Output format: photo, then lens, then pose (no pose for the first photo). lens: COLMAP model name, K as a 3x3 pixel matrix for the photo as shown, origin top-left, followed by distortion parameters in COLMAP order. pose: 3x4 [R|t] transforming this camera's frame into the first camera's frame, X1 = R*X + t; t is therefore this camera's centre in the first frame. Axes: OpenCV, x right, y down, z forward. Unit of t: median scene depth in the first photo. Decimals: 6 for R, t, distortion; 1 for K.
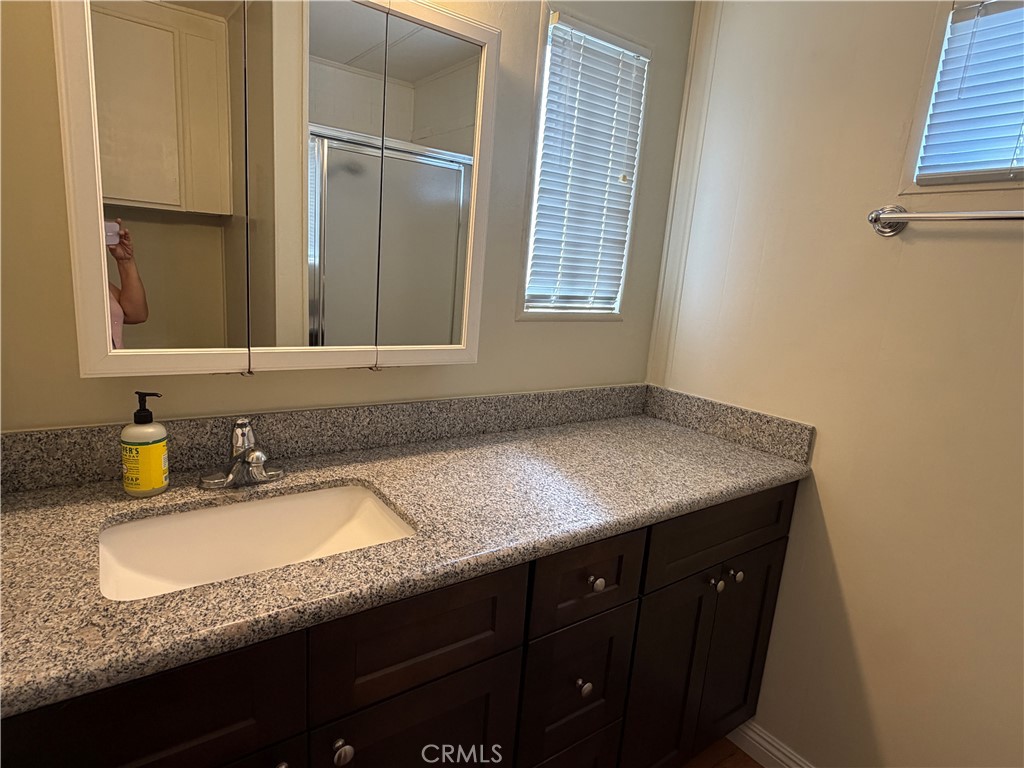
lens RADIAL K [[564.6, 0, 513.4], [0, 564.6, 388.7], [0, 0, 1]] dist [-0.000828, 0.000121]
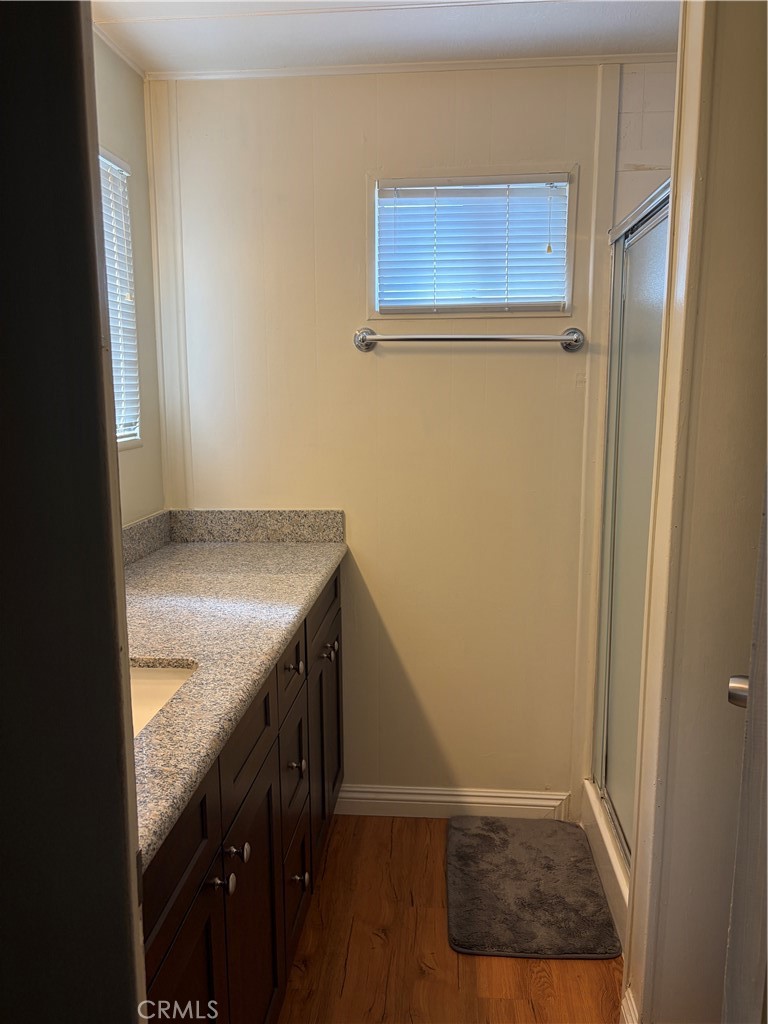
lens RADIAL K [[776.8, 0, 383.2], [0, 776.8, 510.6], [0, 0, 1]] dist [0.059236, -0.003639]
pose [[0.647464, -0.197704, 0.736005, -0.605219], [0.213197, 0.974192, 0.074136, -0.033972], [-0.731668, 0.108914, 0.672904, -0.164995]]
